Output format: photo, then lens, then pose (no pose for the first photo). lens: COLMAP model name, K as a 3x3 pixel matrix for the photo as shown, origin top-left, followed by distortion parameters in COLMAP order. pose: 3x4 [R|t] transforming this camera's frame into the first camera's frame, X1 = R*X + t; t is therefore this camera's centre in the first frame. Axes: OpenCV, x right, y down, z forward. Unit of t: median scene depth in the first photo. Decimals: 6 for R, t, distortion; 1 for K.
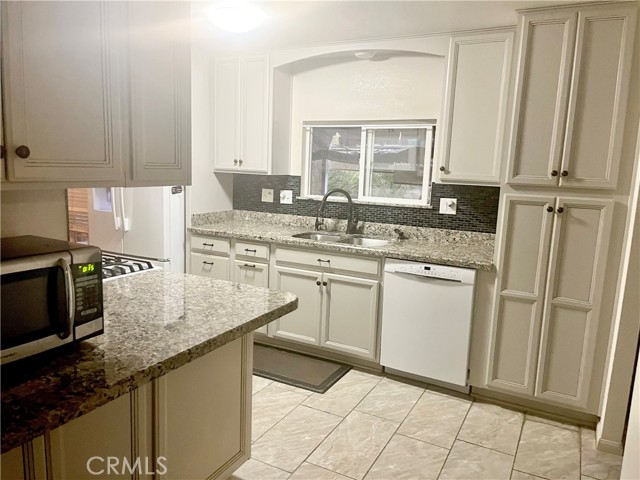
lens RADIAL K [[485.3, 0, 319.3], [0, 485.3, 244.3], [0, 0, 1]] dist [0.046118, -0.063854]
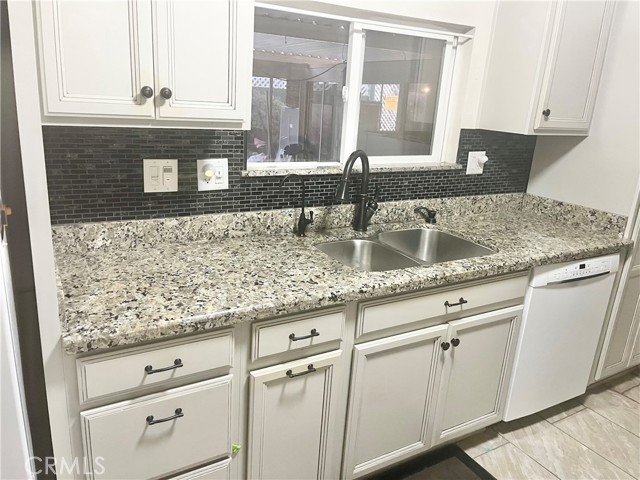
lens RADIAL K [[485.3, 0, 312.8], [0, 485.3, 239.9], [0, 0, 1]] dist [0.046118, -0.063854]
pose [[0.533405, -0.251628, 0.807566, -0.436717], [0.095015, 0.966509, 0.238395, -0.154998], [-0.840507, -0.050430, 0.539449, 0.789195]]
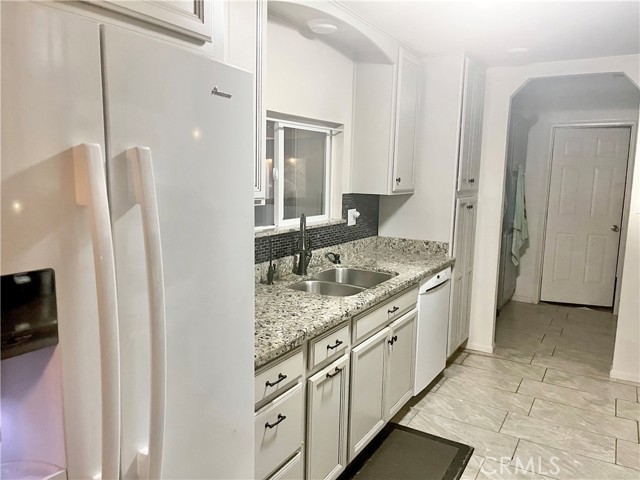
lens RADIAL K [[485.3, 0, 320.5], [0, 485.3, 239.6], [0, 0, 1]] dist [0.046118, -0.063854]
pose [[0.056137, -0.176662, 0.982669, -0.661953], [0.141968, 0.975633, 0.167287, -0.197118], [-0.988278, 0.130116, 0.079850, 0.959849]]
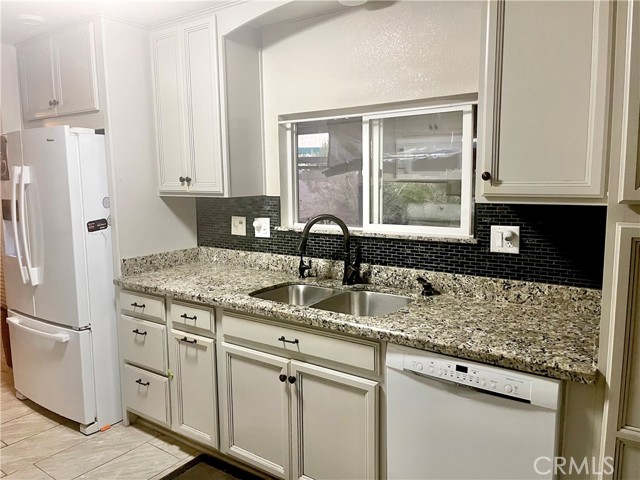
lens RADIAL K [[485.3, 0, 328.2], [0, 485.3, 236.7], [0, 0, 1]] dist [0.046118, -0.063854]
pose [[0.990883, -0.034297, -0.130285, 0.127922], [0.029130, 0.998719, -0.041363, -0.061211], [0.131537, 0.037190, 0.990613, 0.384808]]
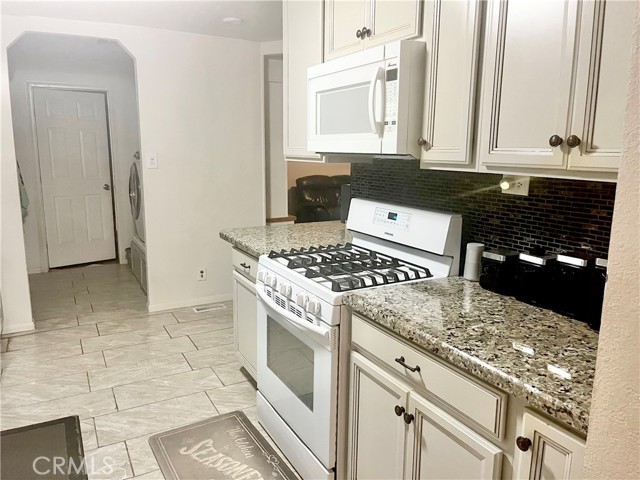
lens RADIAL K [[485.3, 0, 322.0], [0, 485.3, 240.8], [0, 0, 1]] dist [0.046118, -0.063854]
pose [[-0.835388, -0.149450, 0.528954, -0.624565], [0.047369, 0.939172, 0.340164, -0.204237], [-0.547616, 0.309225, -0.777494, 1.111376]]
